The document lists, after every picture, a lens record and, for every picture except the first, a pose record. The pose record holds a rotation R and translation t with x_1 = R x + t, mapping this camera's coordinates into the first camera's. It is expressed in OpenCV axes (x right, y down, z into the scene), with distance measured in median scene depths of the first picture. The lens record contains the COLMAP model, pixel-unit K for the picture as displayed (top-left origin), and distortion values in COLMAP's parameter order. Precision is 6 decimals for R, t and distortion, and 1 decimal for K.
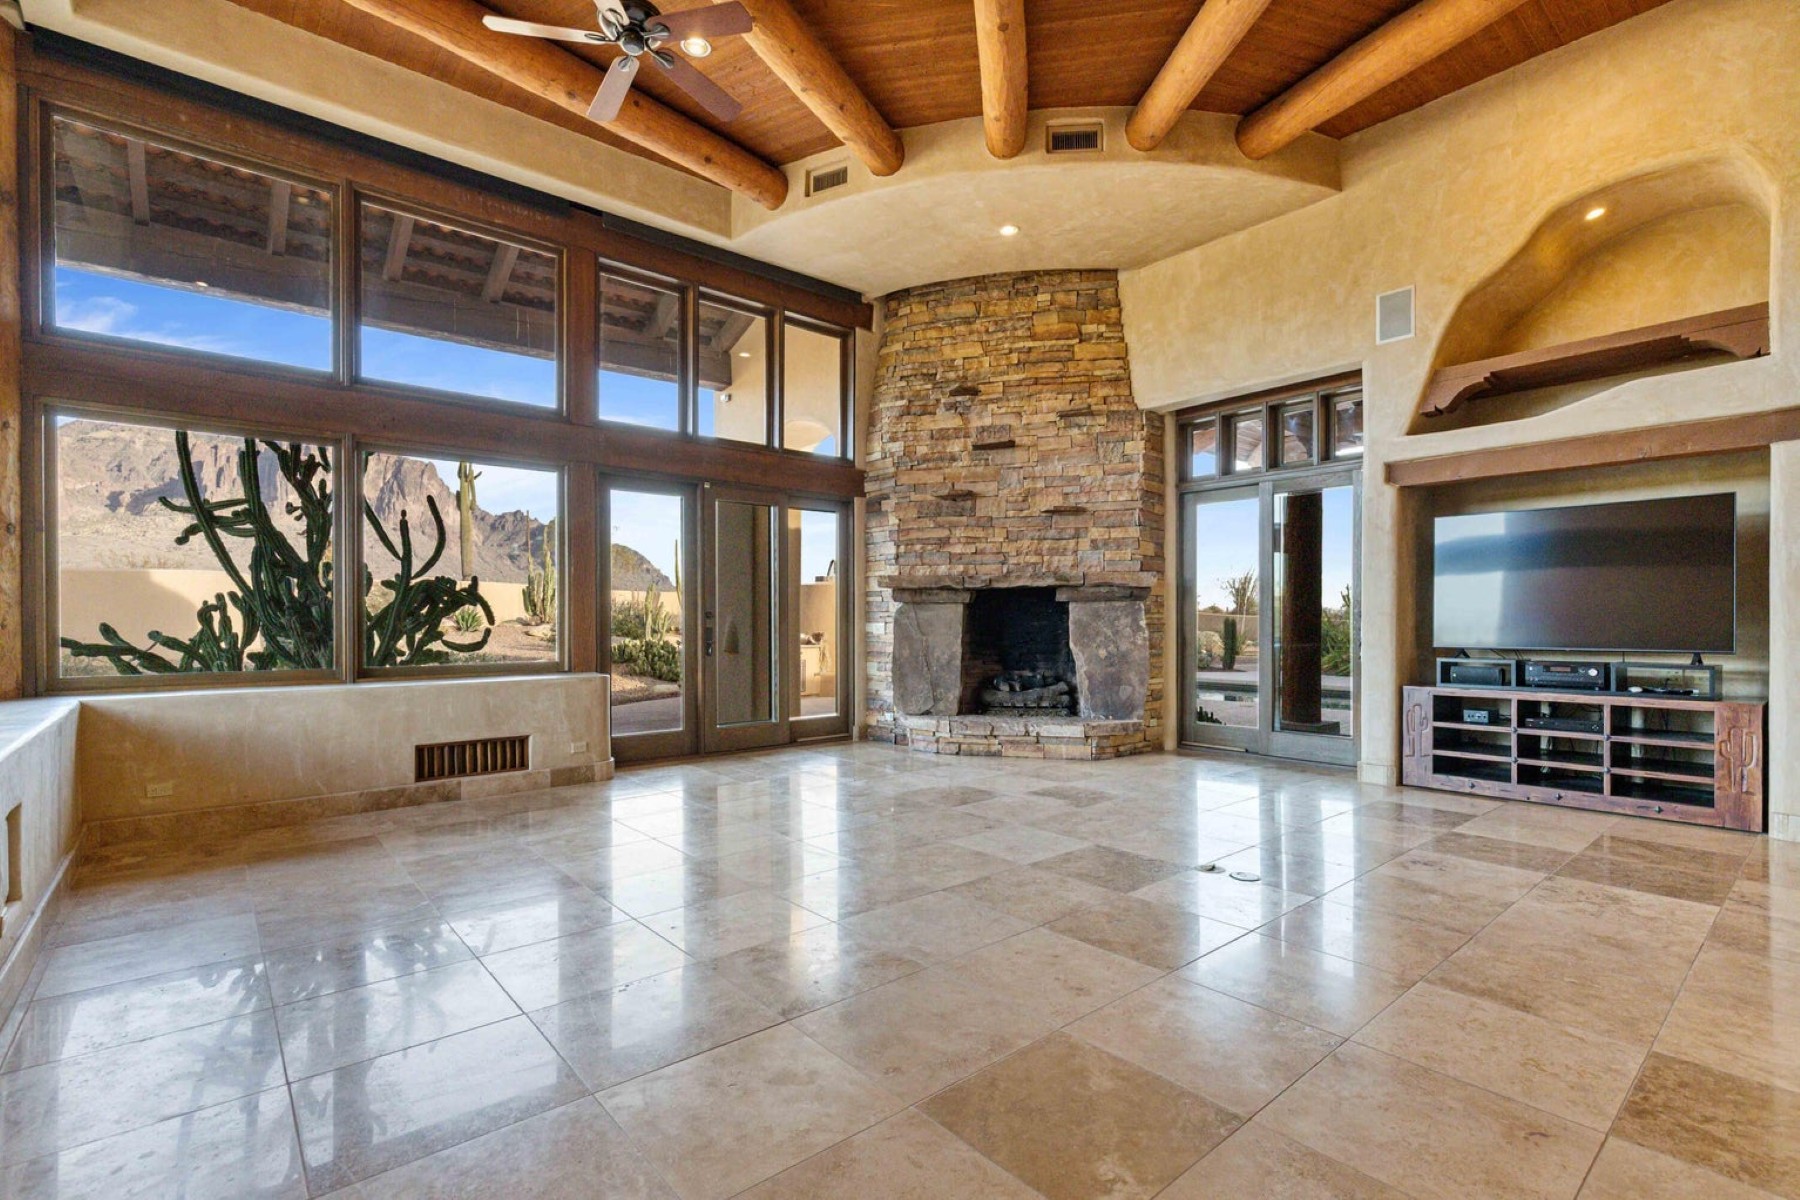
lens RADIAL K [[819.1, 0, 906.6], [0, 819.1, 625.6], [0, 0, 1]] dist [0.002579, 0.000086]
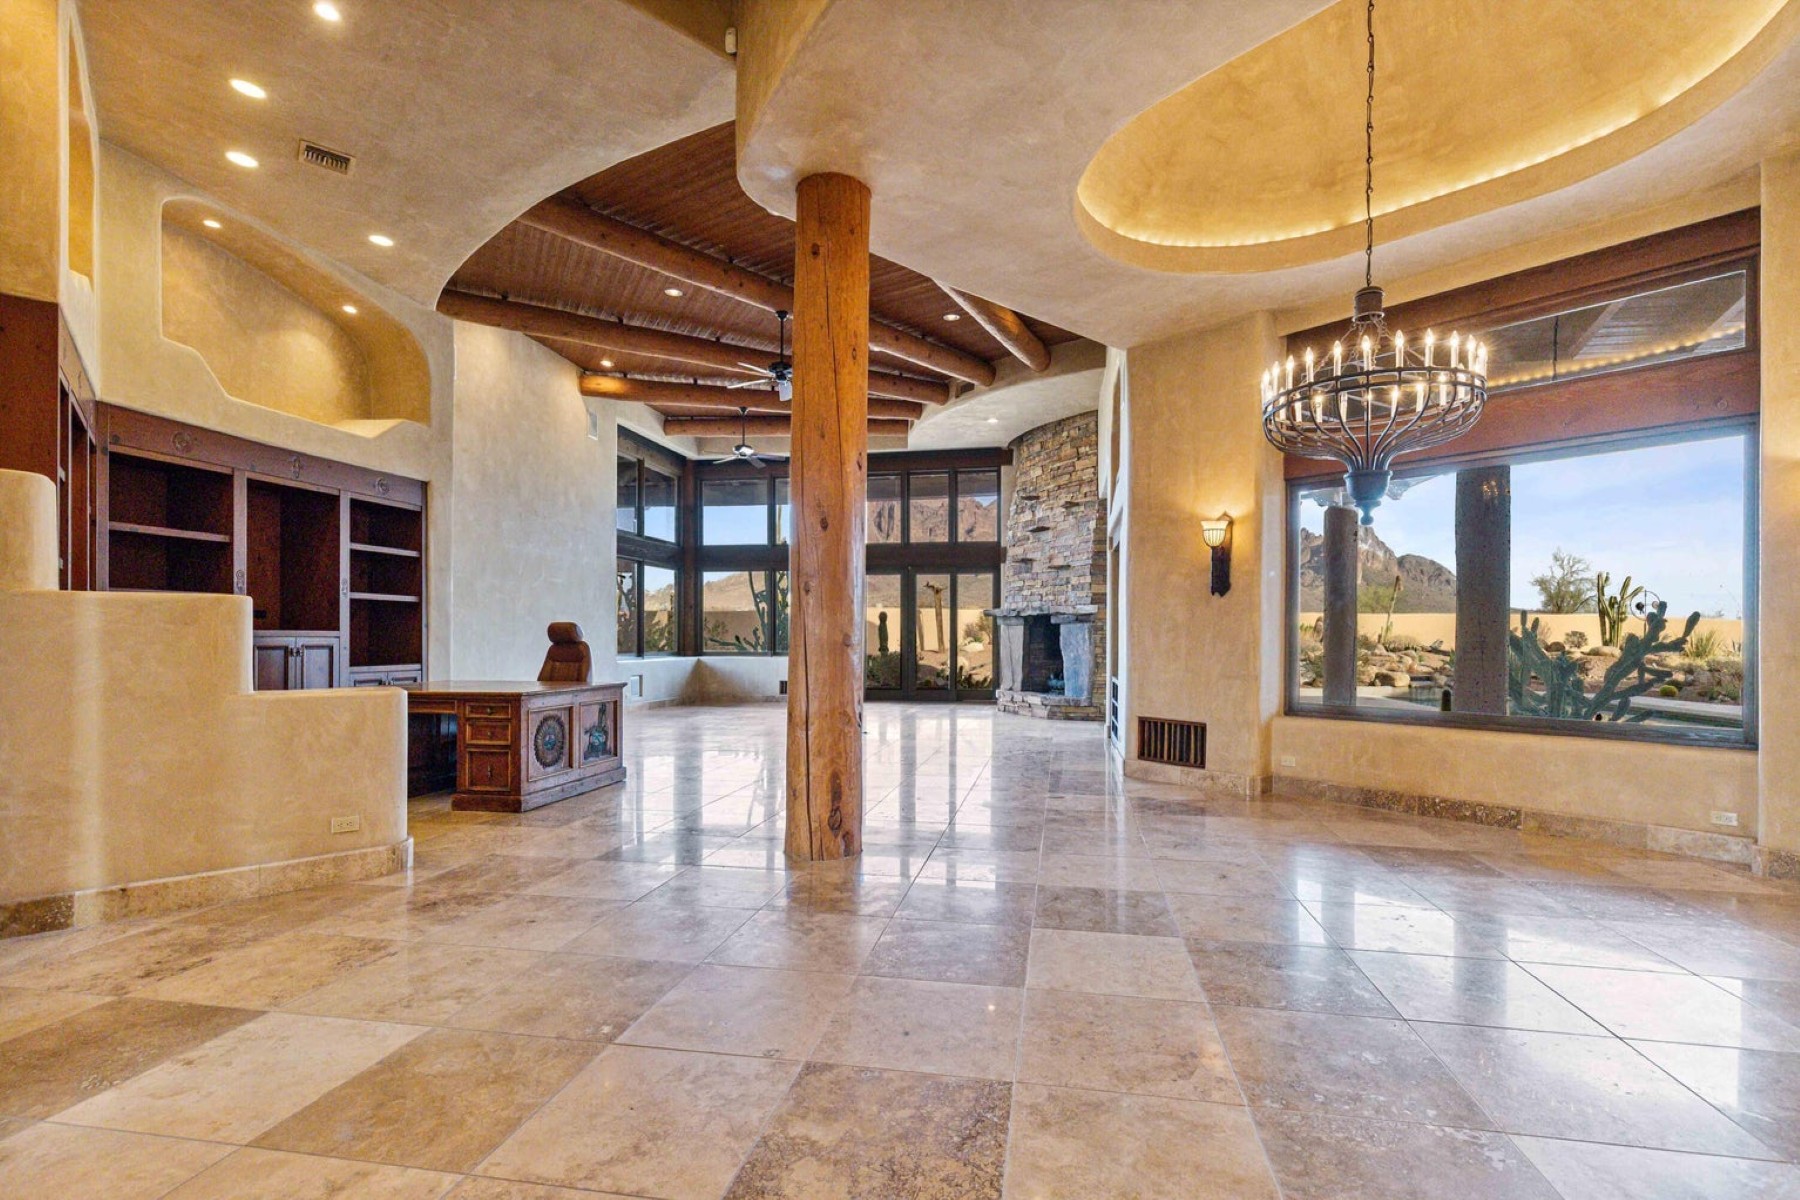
lens RADIAL K [[813.0, 0, 917.1], [0, 813.0, 635.6], [0, 0, 1]] dist [0.003649, 0.000006]
pose [[0.626489, 0.002705, -0.779425, 1.232972], [-0.009292, 0.999949, -0.003999, 0.003366], [0.779375, 0.009748, 0.626483, -0.221138]]
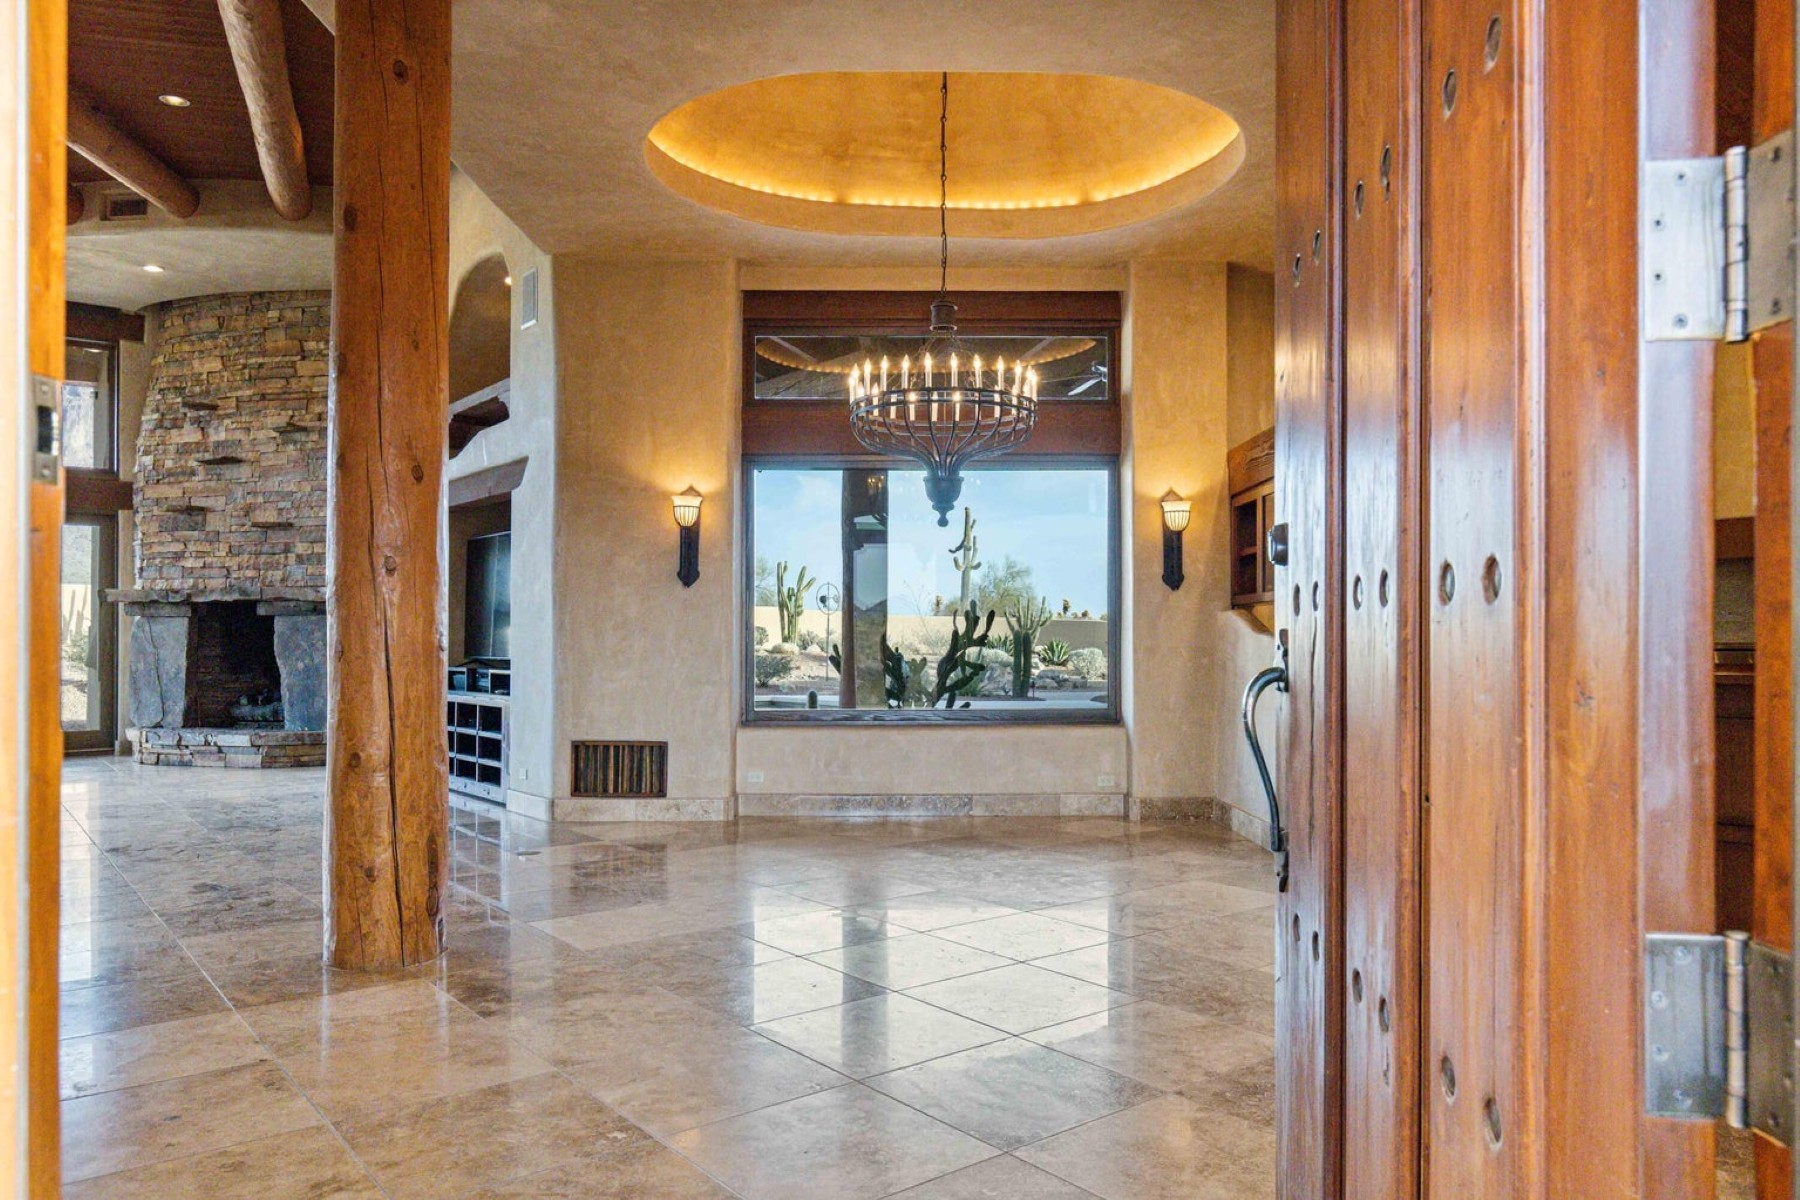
lens RADIAL K [[1240.7, 0, 920.2], [0, 1240.7, 624.7], [0, 0, 1]] dist [-0.001156, -0.002243]
pose [[0.999423, -0.001102, -0.033948, 1.018512], [0.000635, 0.999905, -0.013781, 0.003921], [0.033960, 0.013752, 0.999329, -0.496274]]
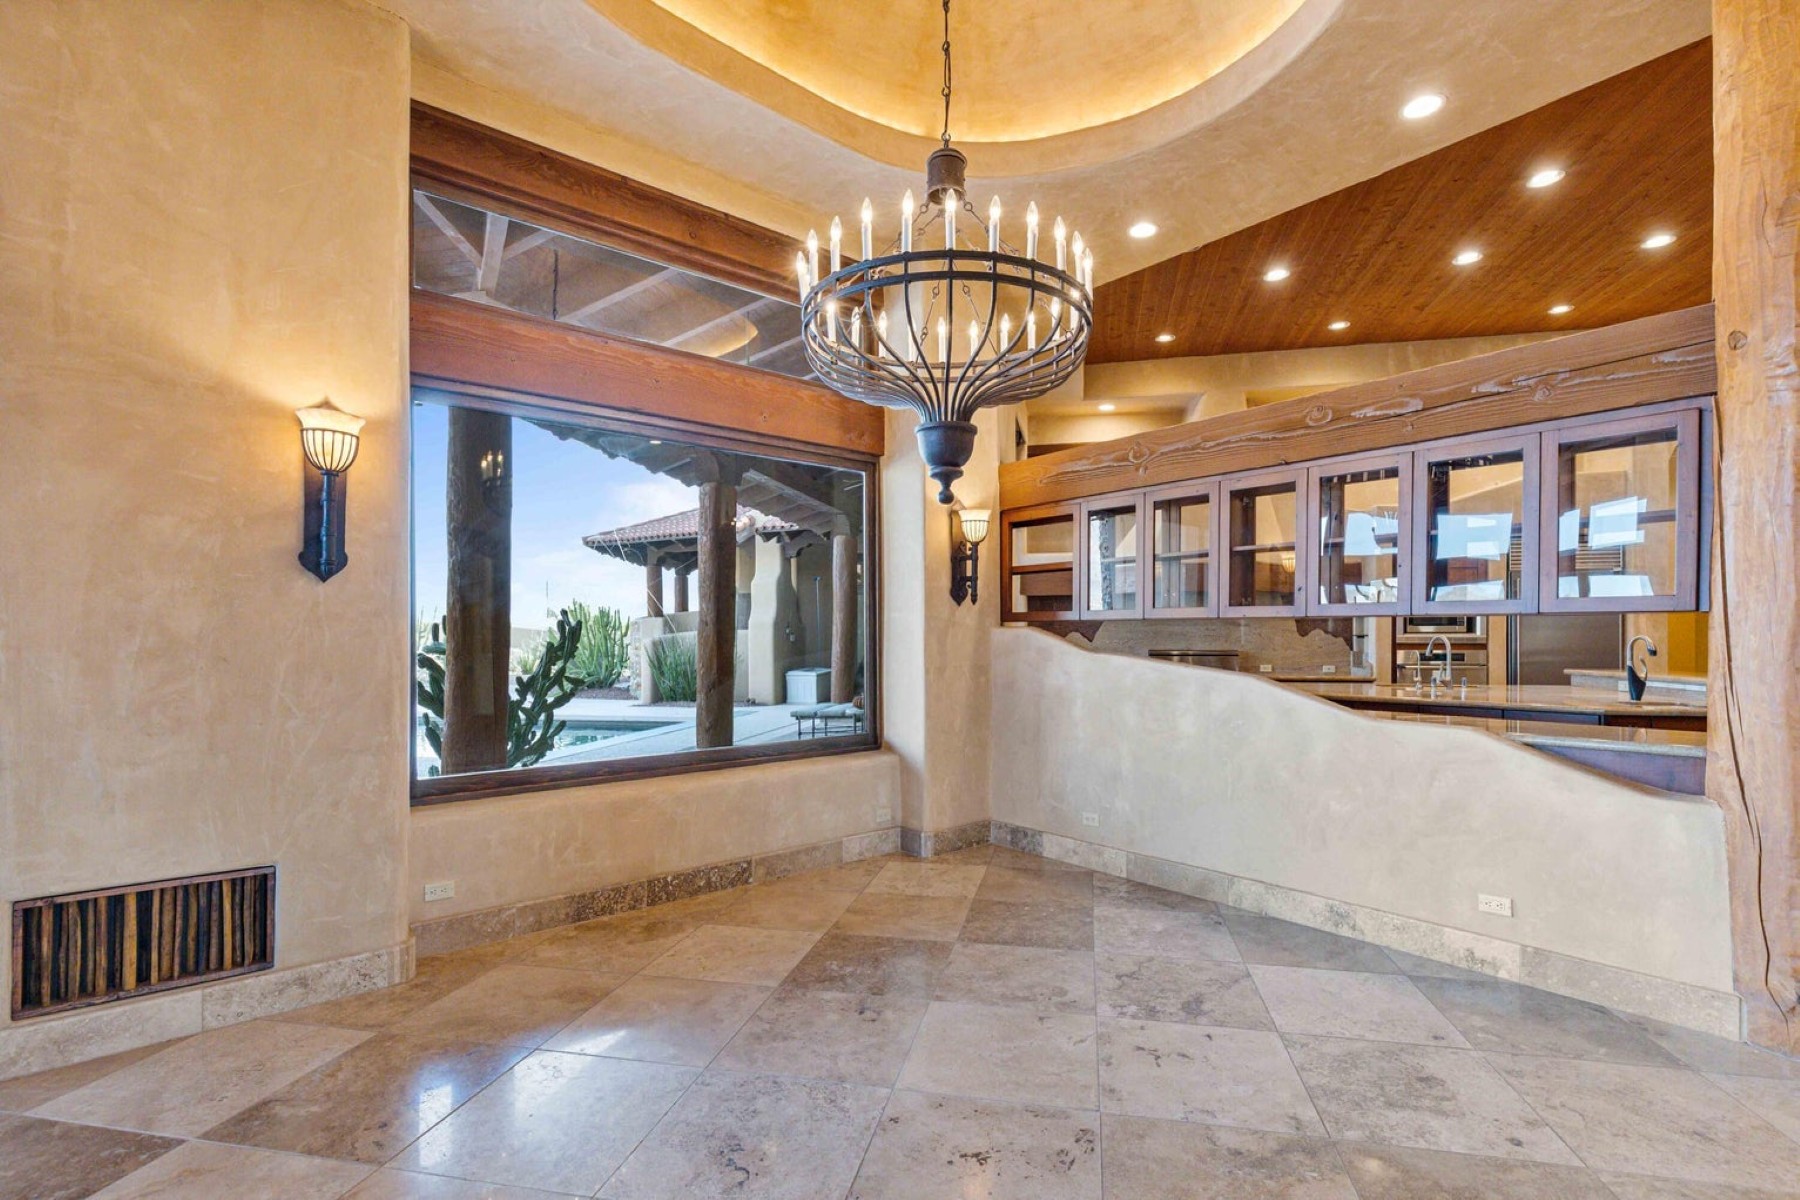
lens RADIAL K [[813.0, 0, 917.1], [0, 813.0, 635.6], [0, 0, 1]] dist [0.003649, 0.000006]
pose [[0.796990, -0.003765, 0.603981, 0.782910], [0.006852, 0.999973, -0.002809, -0.013555], [-0.603954, 0.006378, 0.796994, 0.058925]]
